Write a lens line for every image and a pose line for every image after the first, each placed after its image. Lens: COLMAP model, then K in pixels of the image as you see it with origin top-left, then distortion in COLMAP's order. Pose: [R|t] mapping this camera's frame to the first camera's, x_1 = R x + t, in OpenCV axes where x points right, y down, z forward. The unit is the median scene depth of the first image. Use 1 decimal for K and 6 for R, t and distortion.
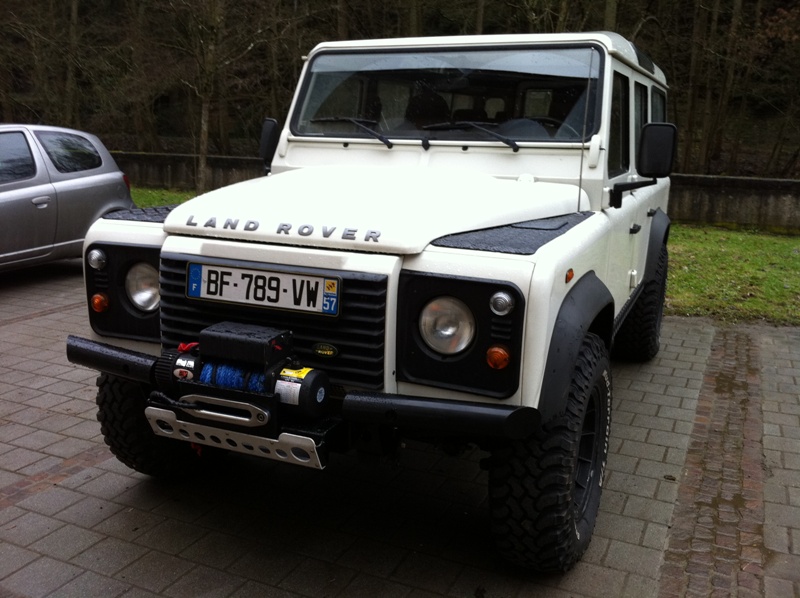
lens RADIAL K [[741.9, 0, 400.0], [0, 741.9, 299.0], [0, 0, 1]] dist [0.060578, -0.005261]
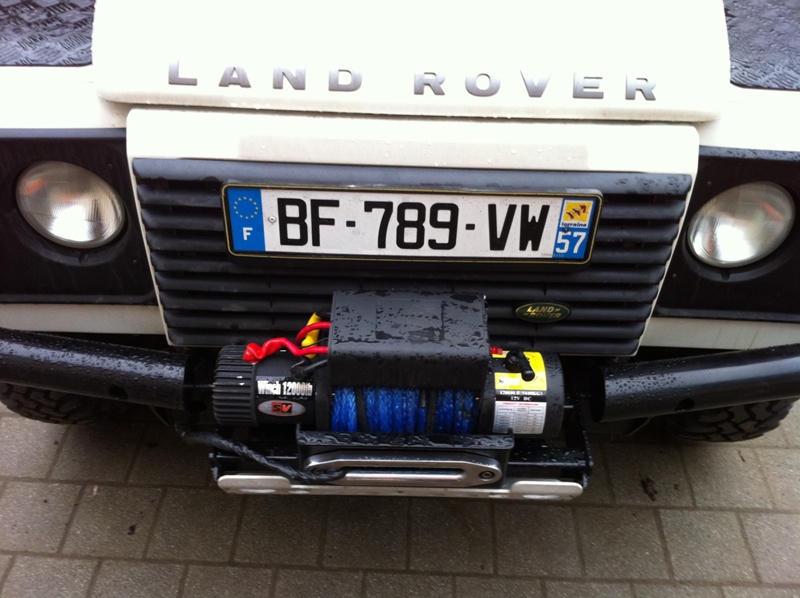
lens RADIAL K [[785.7, 0, 400.0], [0, 785.7, 300.6], [0, 0, 1]] dist [0.030857, -0.019042]
pose [[0.927365, -0.248086, 0.280085, -0.347907], [0.076149, 0.858049, 0.507892, -0.230903], [-0.366328, -0.449673, 0.814616, 0.565388]]
